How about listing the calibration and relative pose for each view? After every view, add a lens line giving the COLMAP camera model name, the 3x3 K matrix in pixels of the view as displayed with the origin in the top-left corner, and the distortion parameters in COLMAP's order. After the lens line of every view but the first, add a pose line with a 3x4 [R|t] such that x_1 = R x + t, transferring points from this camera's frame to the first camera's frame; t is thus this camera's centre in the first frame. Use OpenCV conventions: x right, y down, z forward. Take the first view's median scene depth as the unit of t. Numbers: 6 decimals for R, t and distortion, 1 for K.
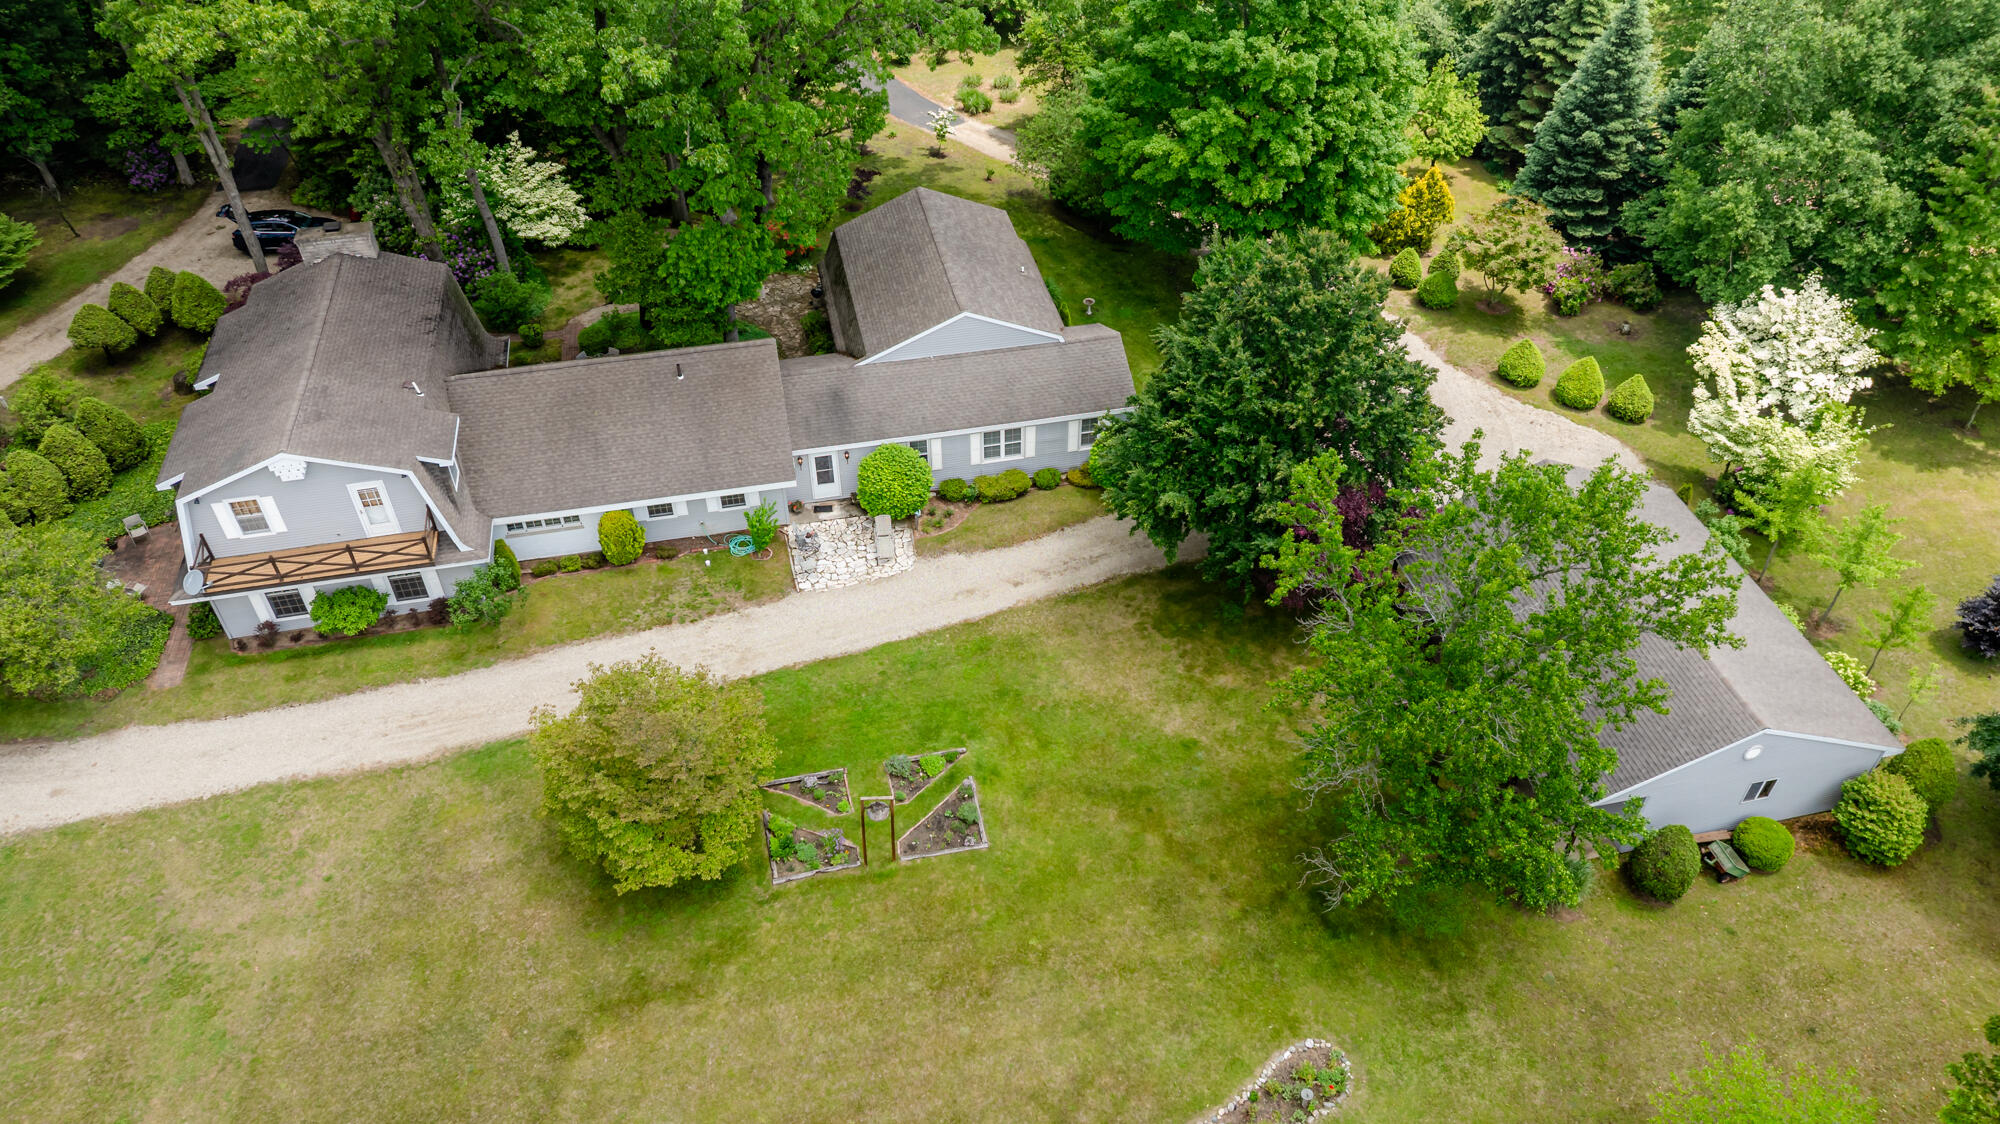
lens RADIAL K [[1408.8, 0, 1004.3], [0, 1408.8, 558.9], [0, 0, 1]] dist [-0.014657, -0.010756]
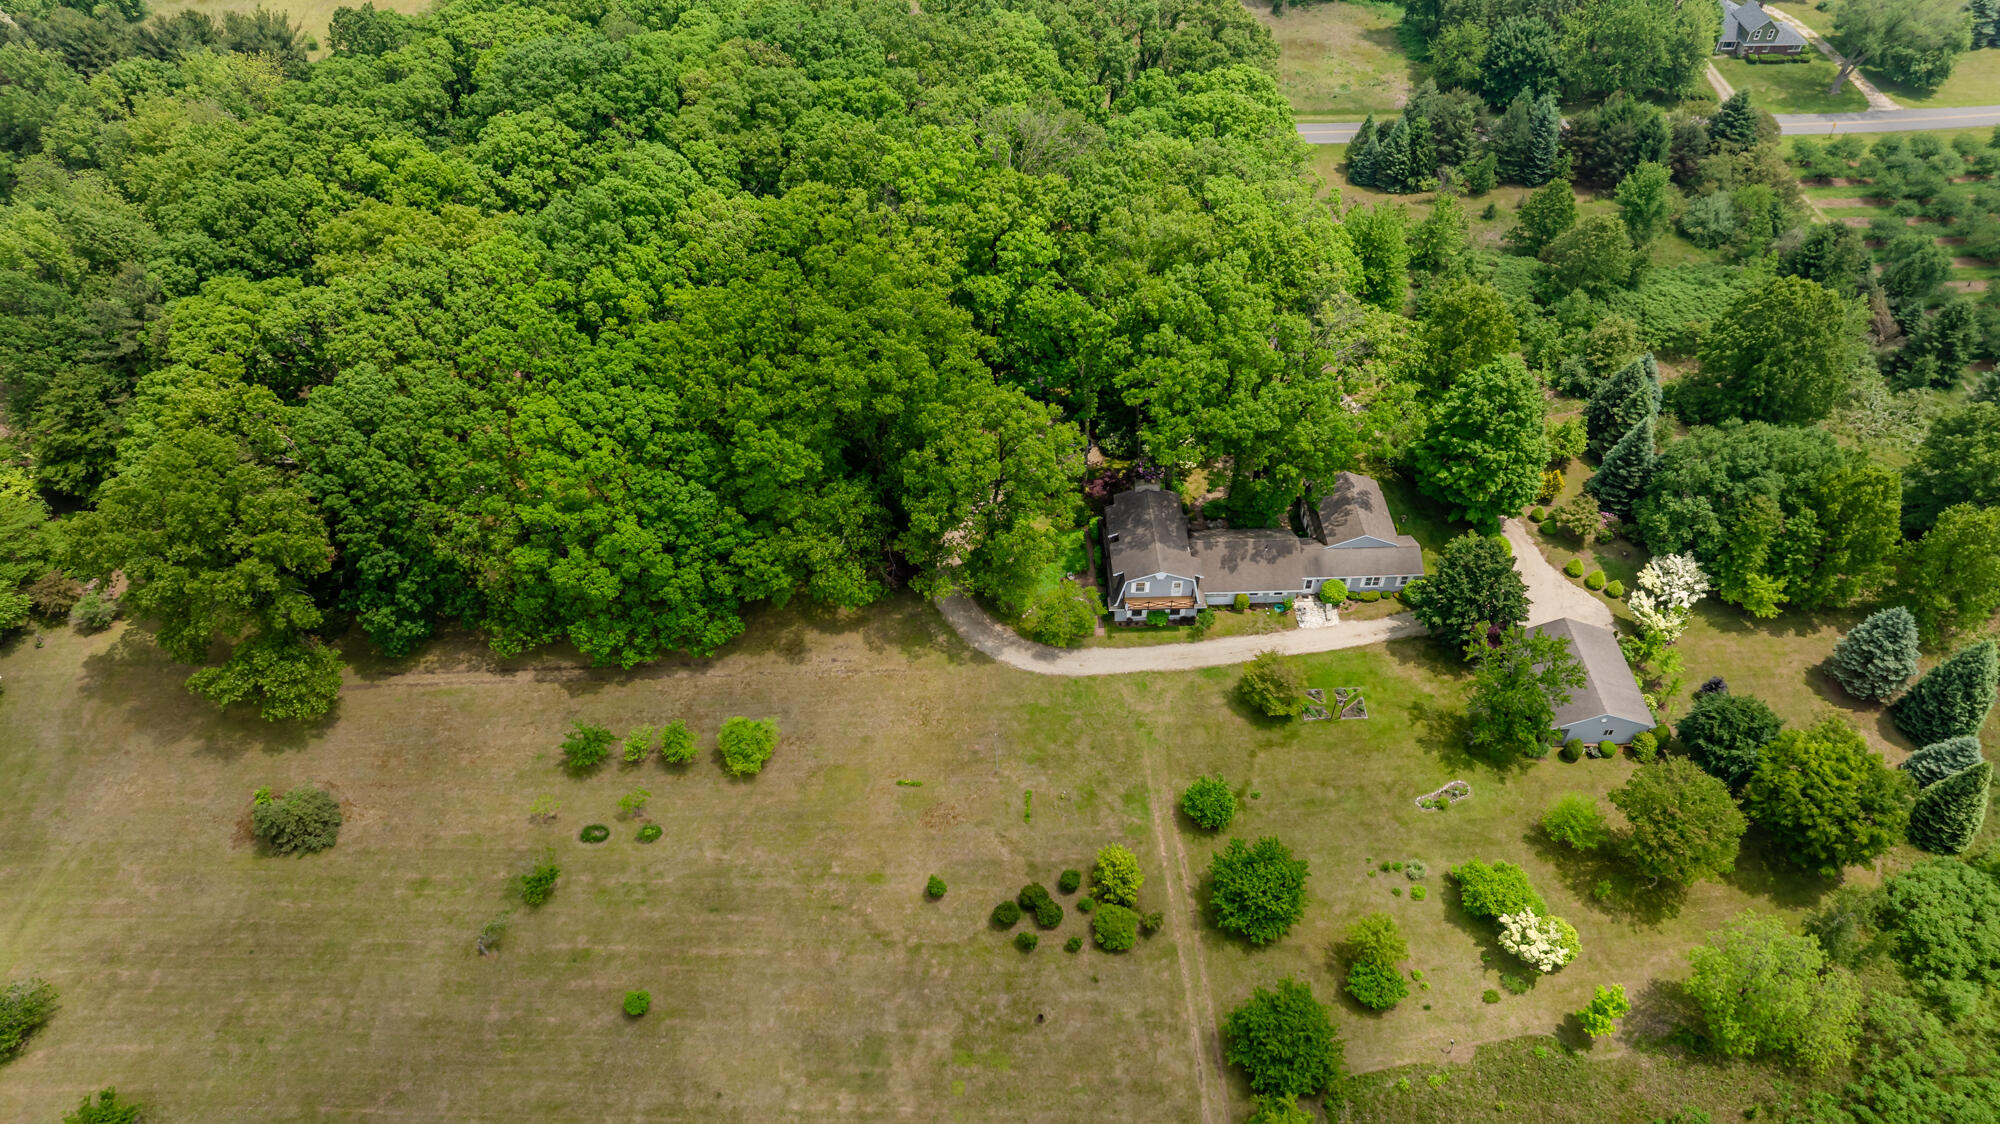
lens RADIAL K [[1413.5, 0, 1004.1], [0, 1413.5, 554.1], [0, 0, 1]] dist [-0.037595, 0.039025]
pose [[0.985367, 0.120845, -0.120200, -0.447801], [-0.114961, 0.991859, 0.054760, -0.234249], [0.125839, -0.040141, 0.991238, -2.126816]]
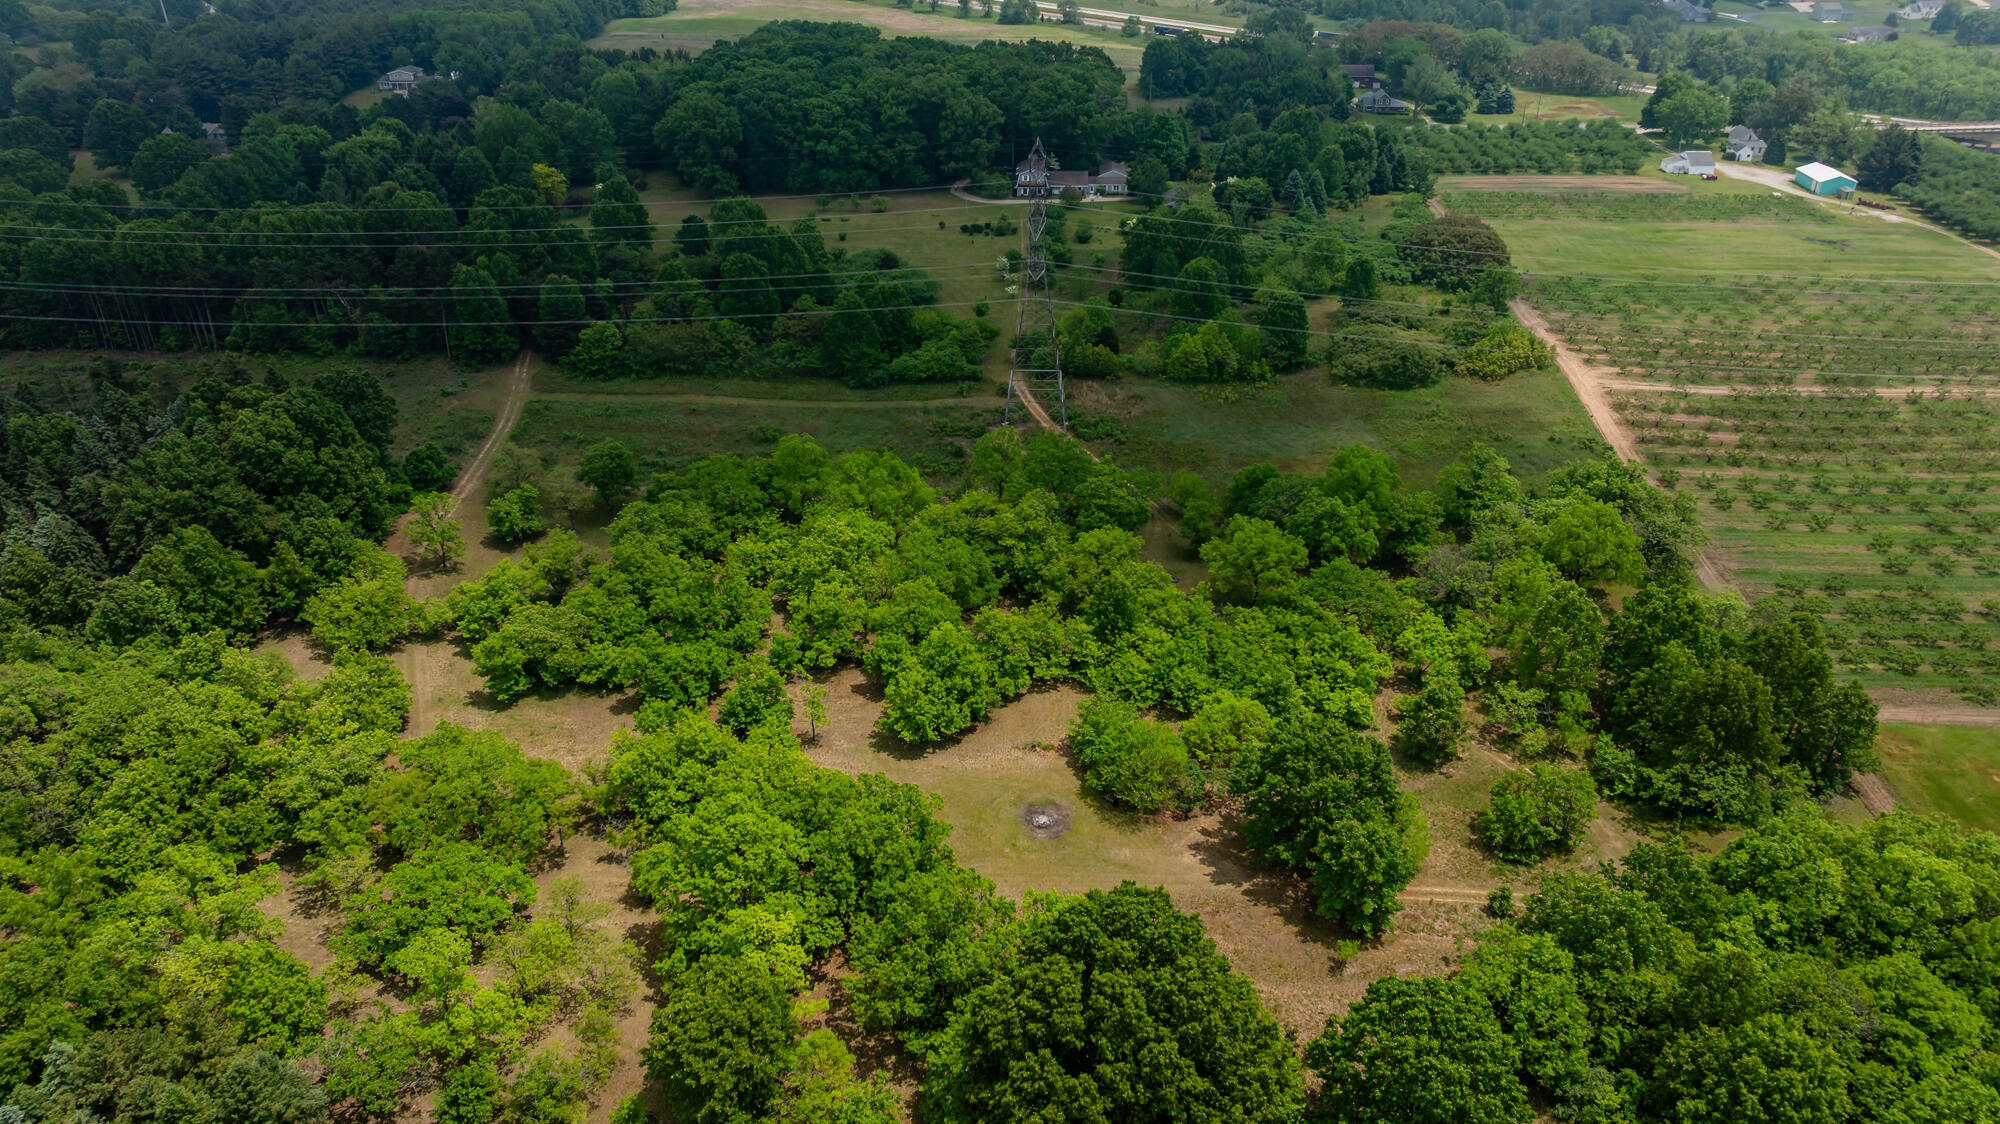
lens RADIAL K [[1471.7, 0, 1008.9], [0, 1471.7, 512.3], [0, 0, 1]] dist [-0.006607, -0.004348]
pose [[0.973325, 0.104276, -0.204366, 1.370203], [-0.153290, 0.958320, -0.241093, 3.974969], [0.170708, 0.265989, 0.948741, -6.780478]]
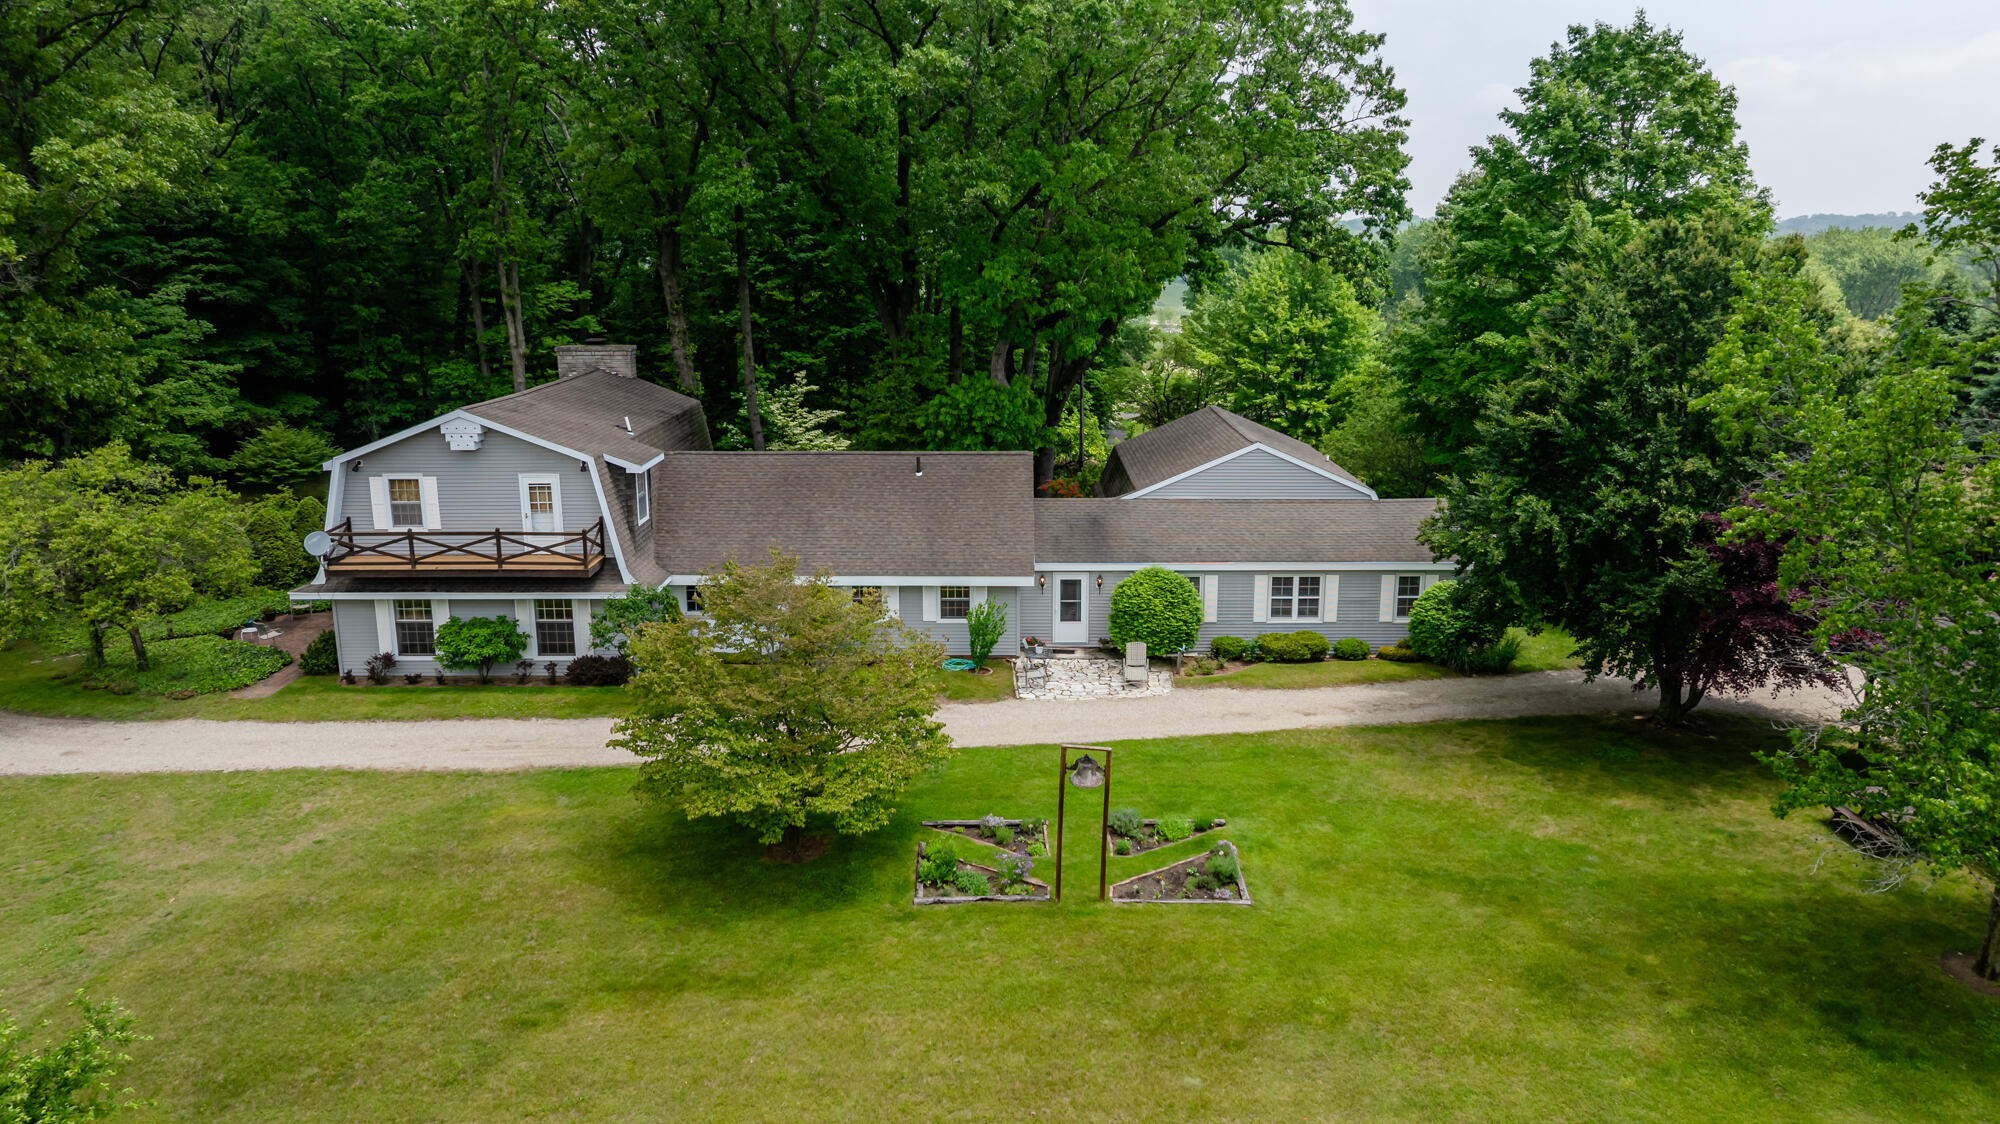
lens RADIAL K [[1408.8, 0, 1004.3], [0, 1408.8, 558.9], [0, 0, 1]] dist [-0.014657, -0.010756]
pose [[0.976350, 0.048378, -0.210712, 0.005314], [-0.143952, 0.872643, -0.466660, 0.337114], [0.161301, 0.485956, 0.858970, 0.319932]]
